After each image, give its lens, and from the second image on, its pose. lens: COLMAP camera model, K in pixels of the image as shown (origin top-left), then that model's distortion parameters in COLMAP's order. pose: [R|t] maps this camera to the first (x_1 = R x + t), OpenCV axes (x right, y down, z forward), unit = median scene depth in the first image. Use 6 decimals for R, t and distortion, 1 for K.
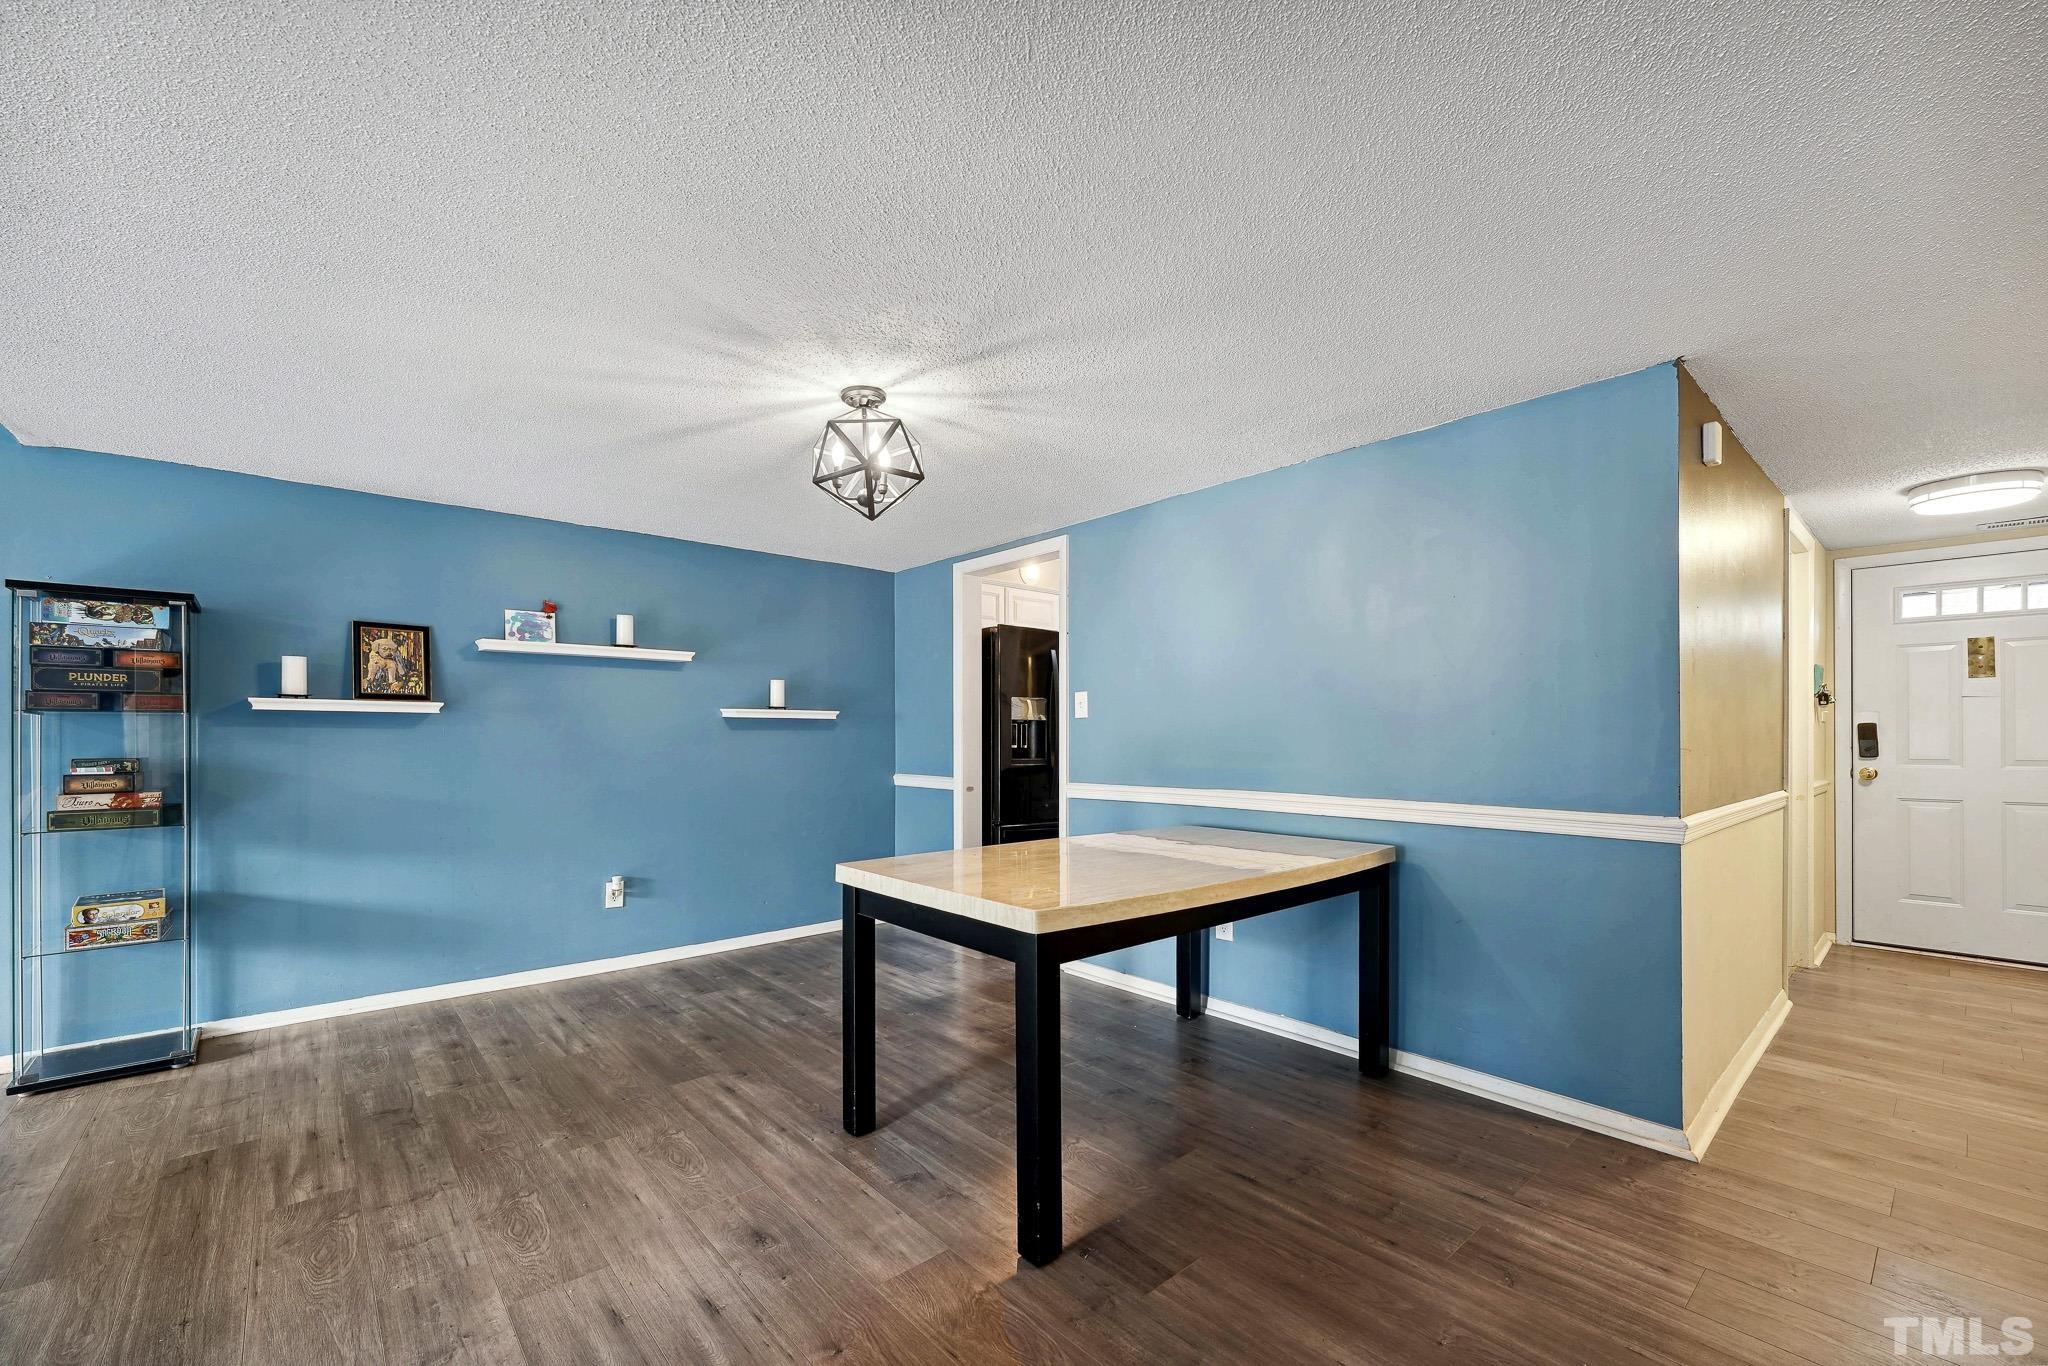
lens RADIAL K [[828.1, 0, 1023.4], [0, 828.1, 741.7], [0, 0, 1]] dist [0.000083, 0.000041]
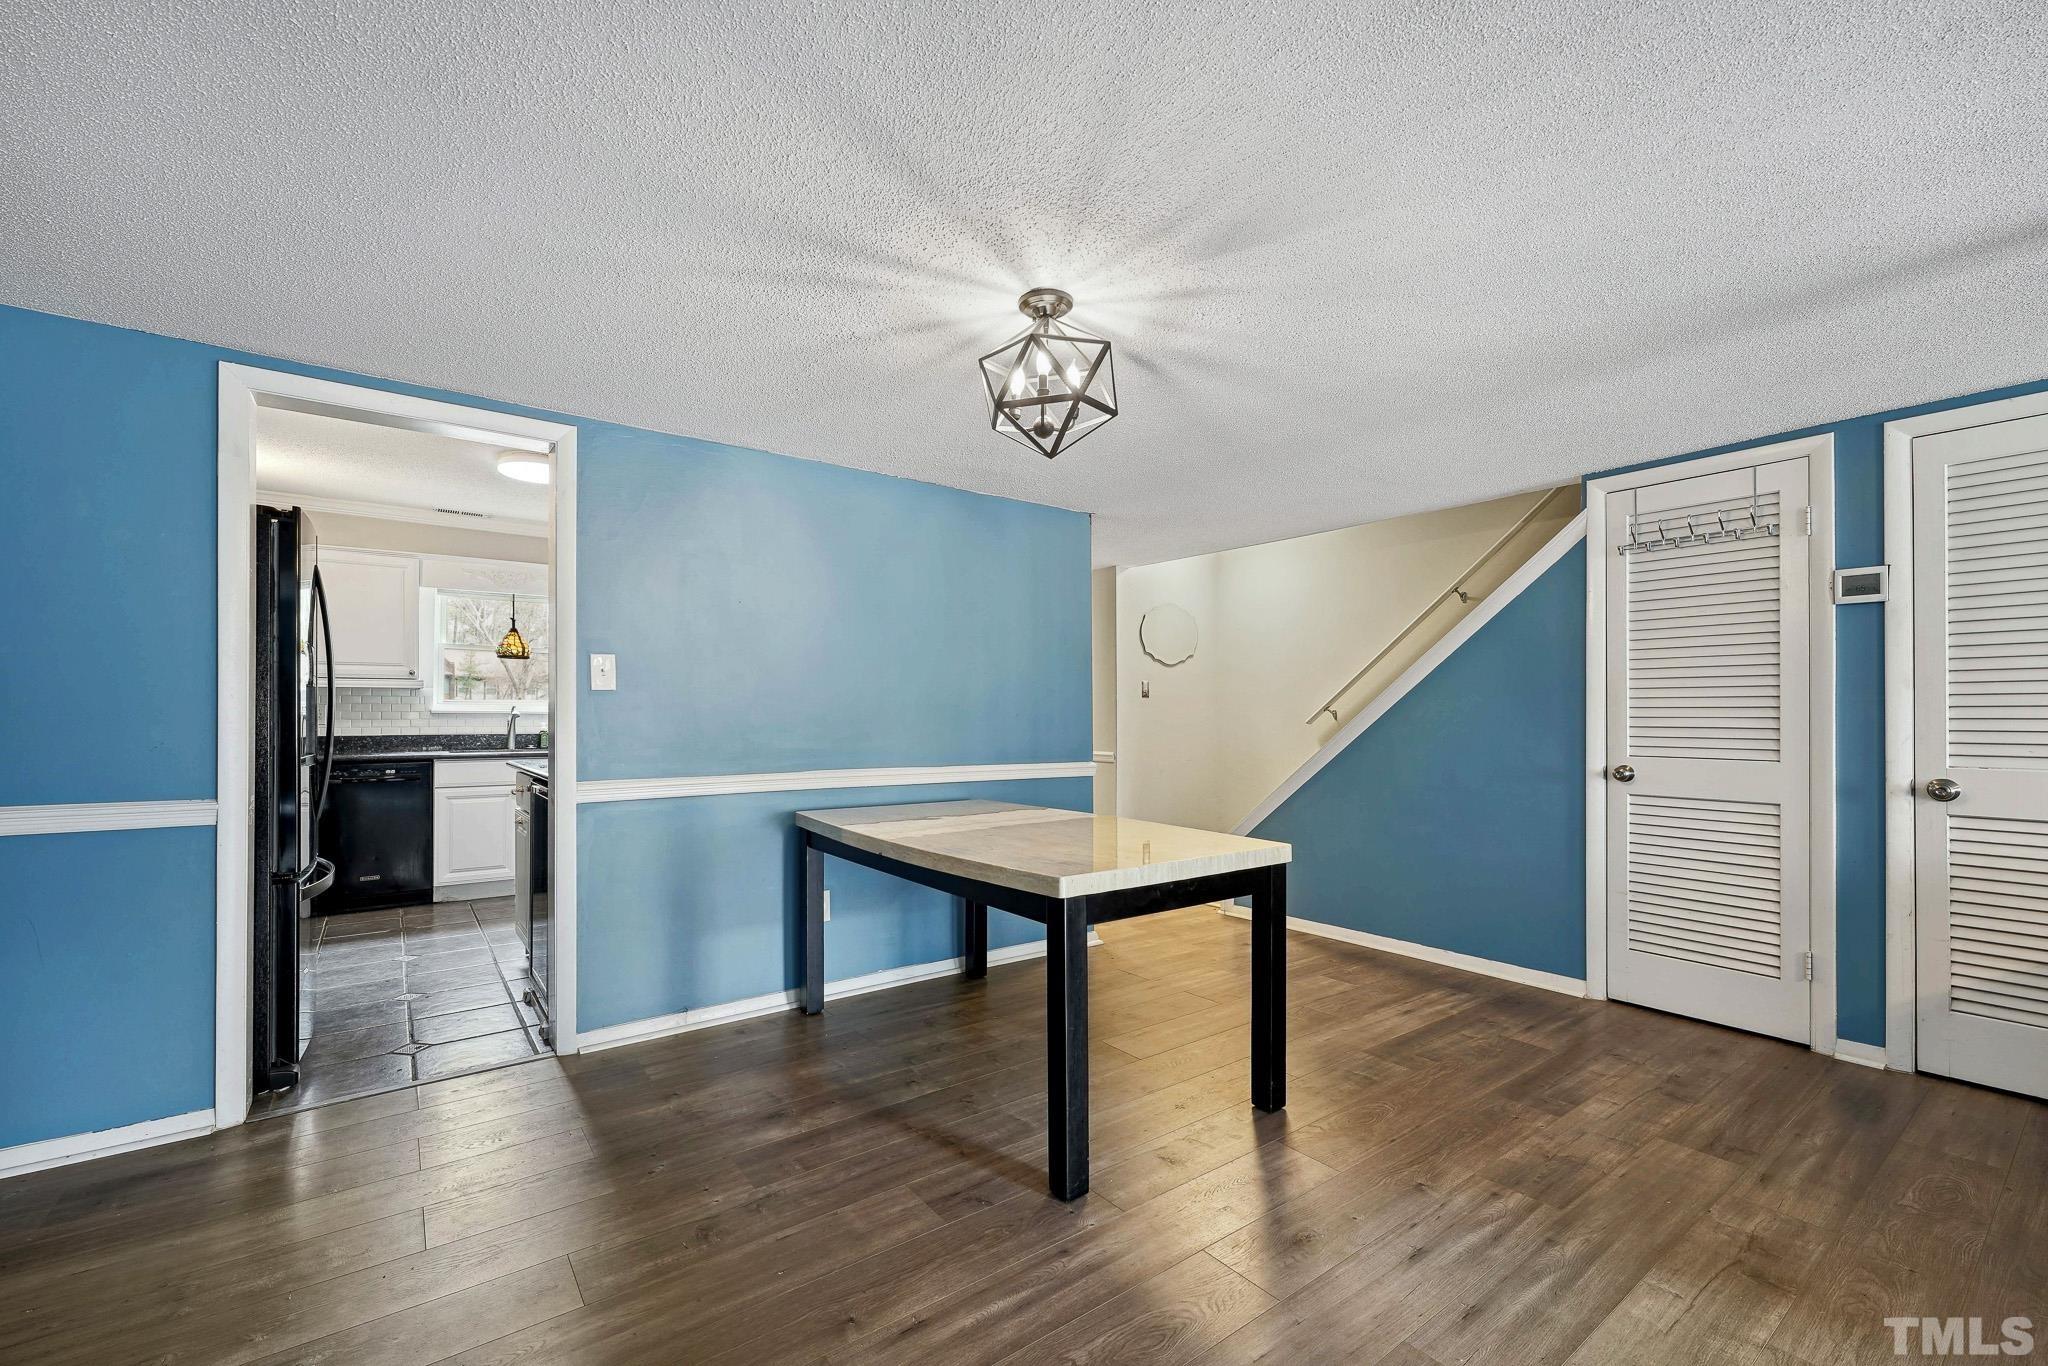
lens RADIAL K [[837.1, 0, 986.3], [0, 837.1, 712.7], [0, 0, 1]] dist [-0.000157, -0.000063]
pose [[0.103992, 0.008731, 0.994540, -0.958807], [0.002215, 0.999957, -0.009010, -0.003442], [-0.994576, 0.003139, 0.103968, 0.911587]]
